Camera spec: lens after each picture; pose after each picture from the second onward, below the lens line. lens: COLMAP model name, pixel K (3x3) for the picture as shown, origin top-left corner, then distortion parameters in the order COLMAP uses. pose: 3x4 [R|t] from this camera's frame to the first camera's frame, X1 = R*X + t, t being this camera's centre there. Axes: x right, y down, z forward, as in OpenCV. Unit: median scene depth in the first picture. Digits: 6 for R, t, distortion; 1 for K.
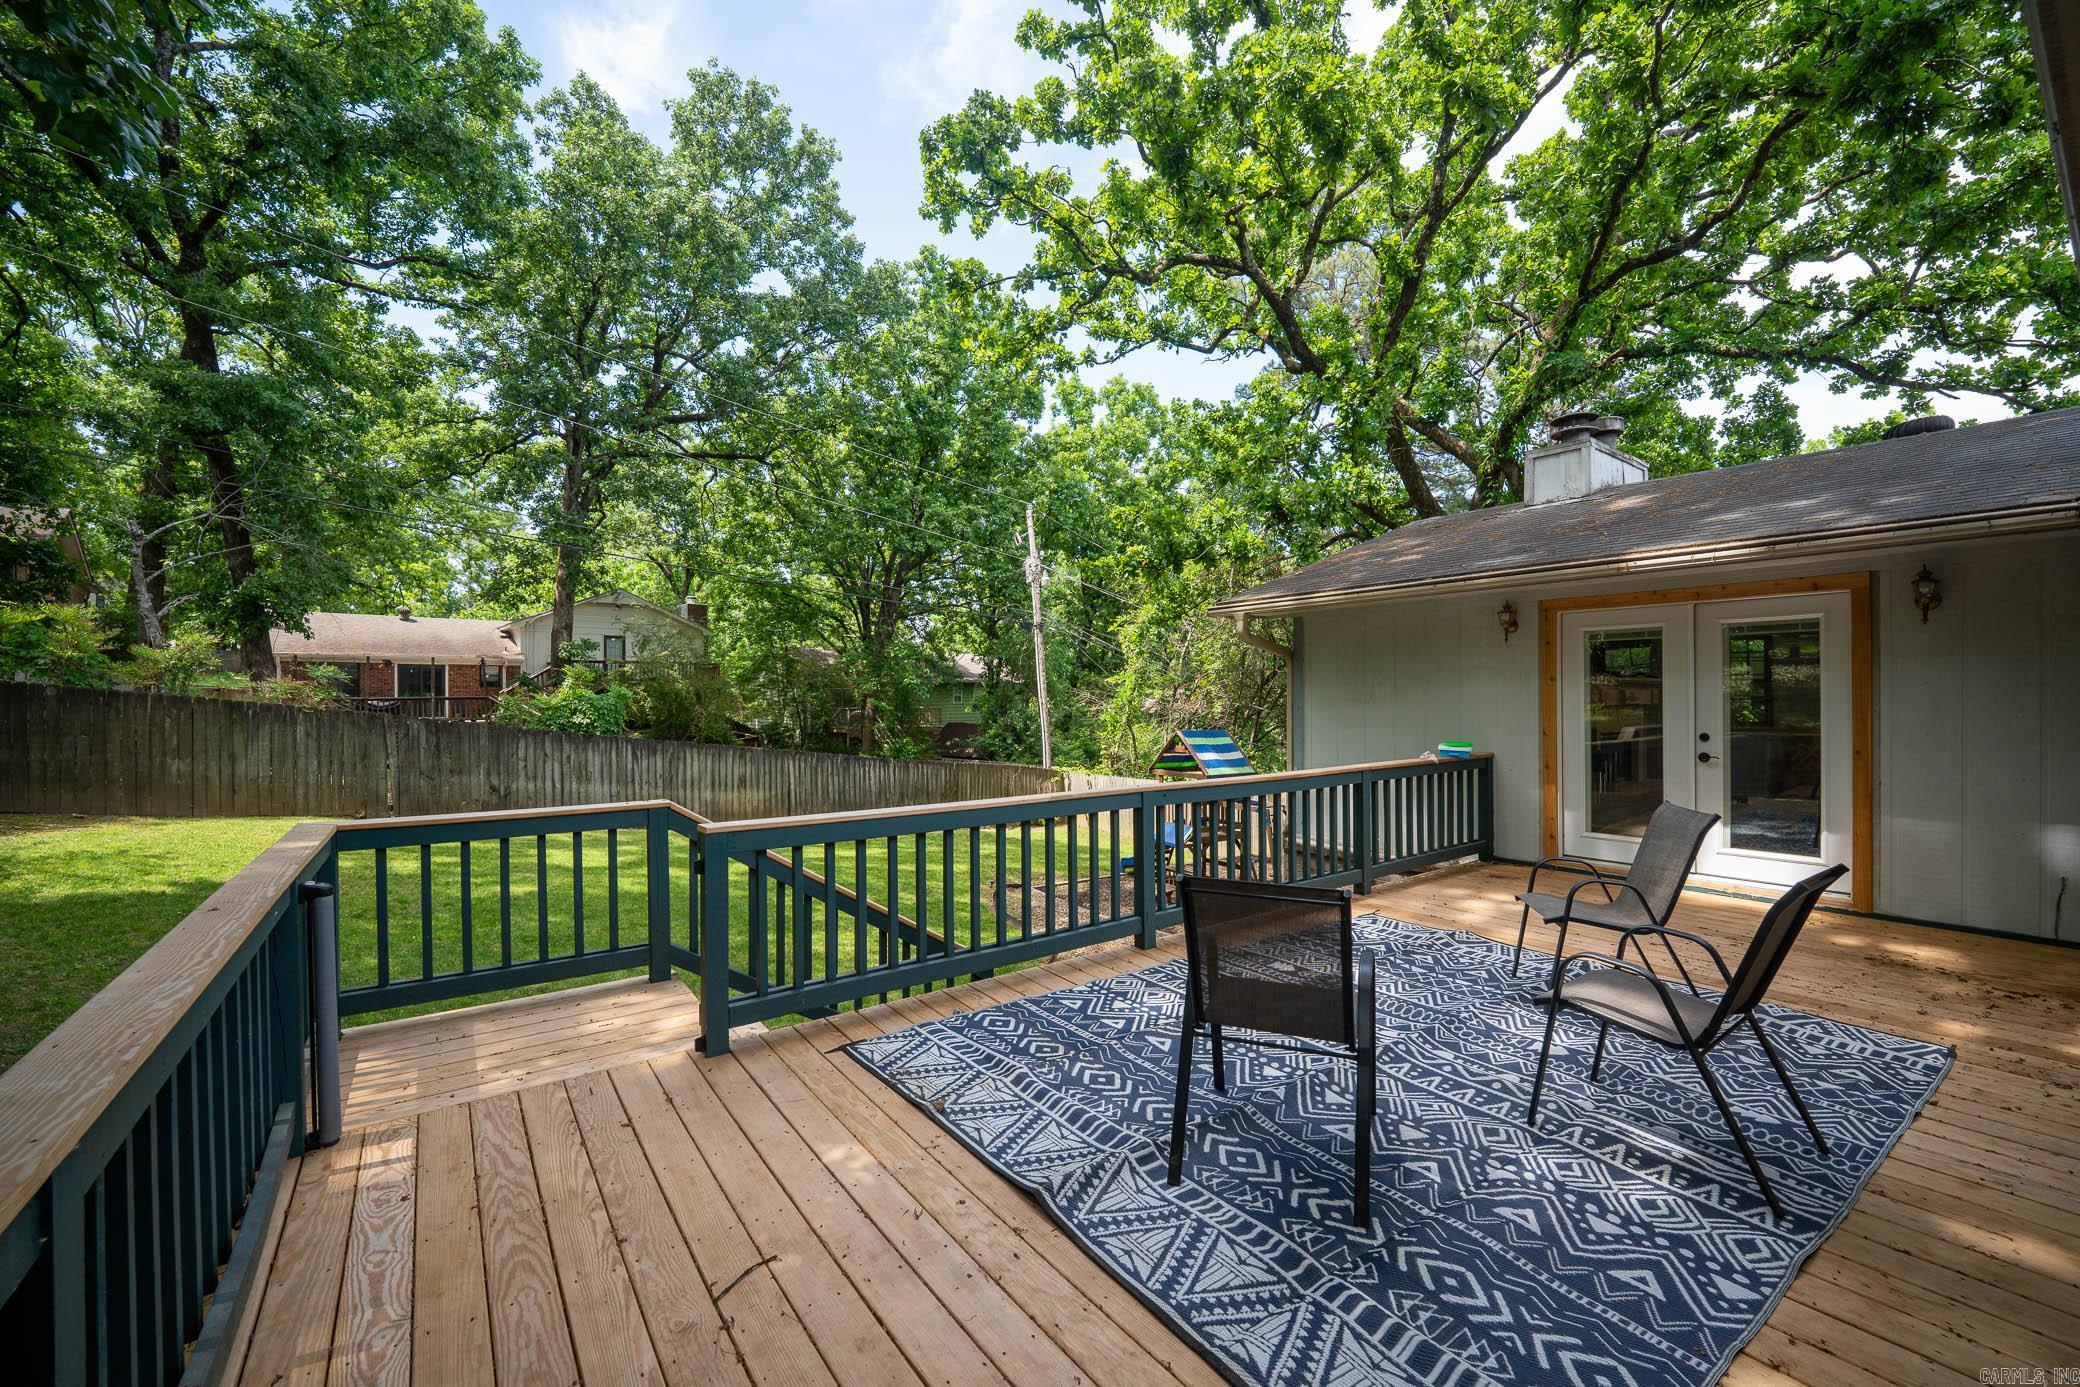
lens RADIAL K [[835.0, 0, 1042.3], [0, 835.0, 706.4], [0, 0, 1]] dist [-0.010520, -0.000231]
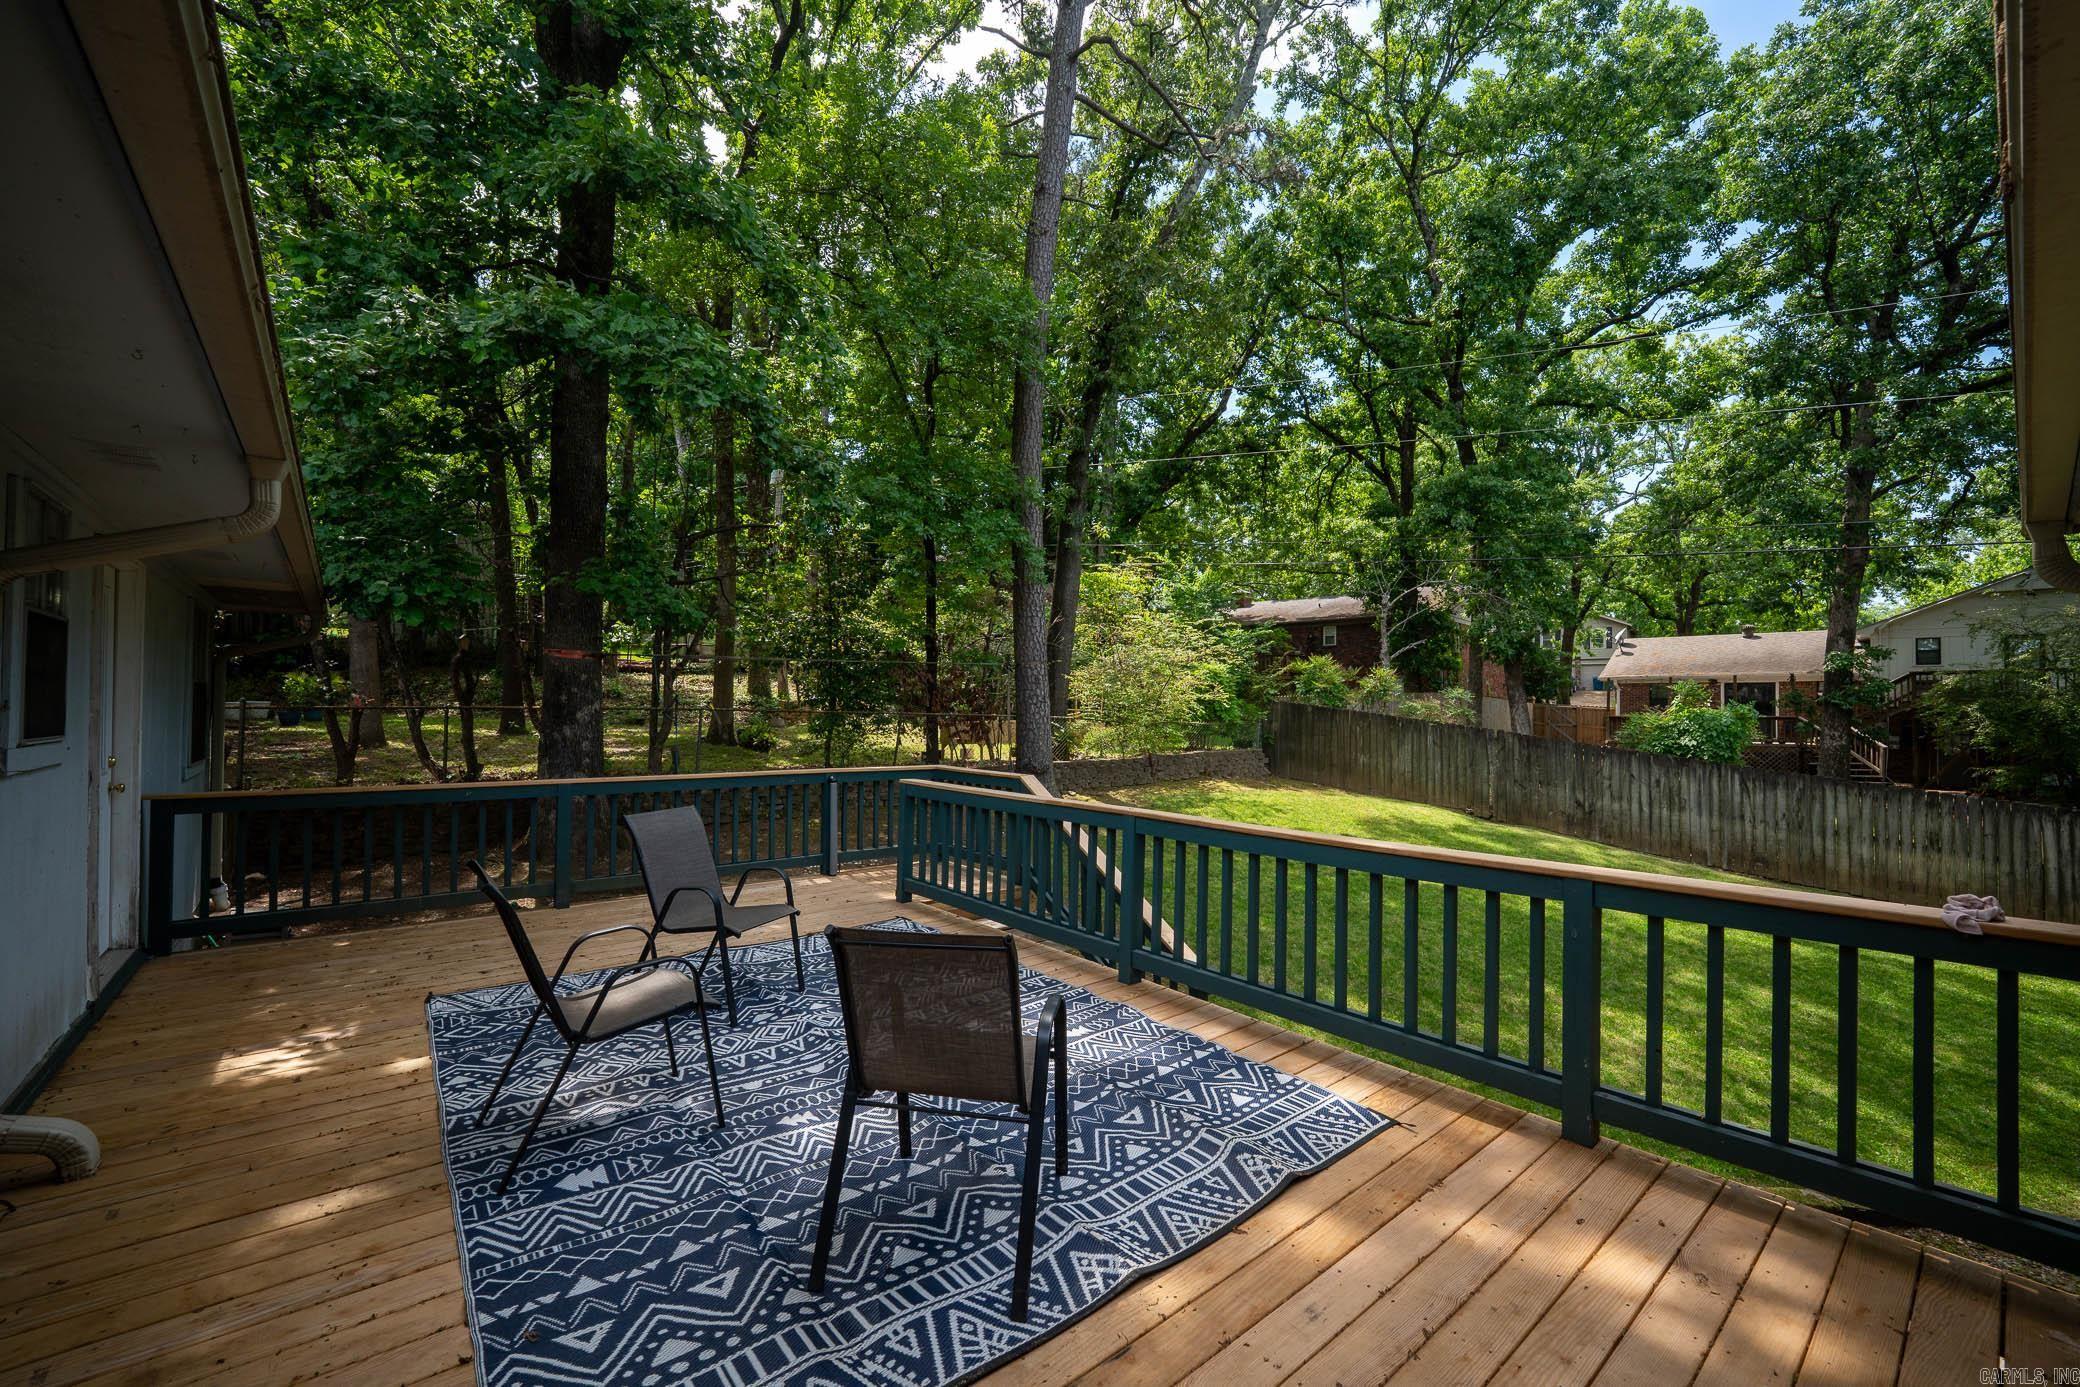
lens RADIAL K [[835.0, 0, 1042.3], [0, 835.0, 706.4], [0, 0, 1]] dist [-0.010520, -0.000231]
pose [[0.066817, -0.002364, -0.997762, 1.150611], [-0.021327, 0.999765, -0.003797, -0.014661], [0.997537, 0.021533, 0.066751, 0.916181]]
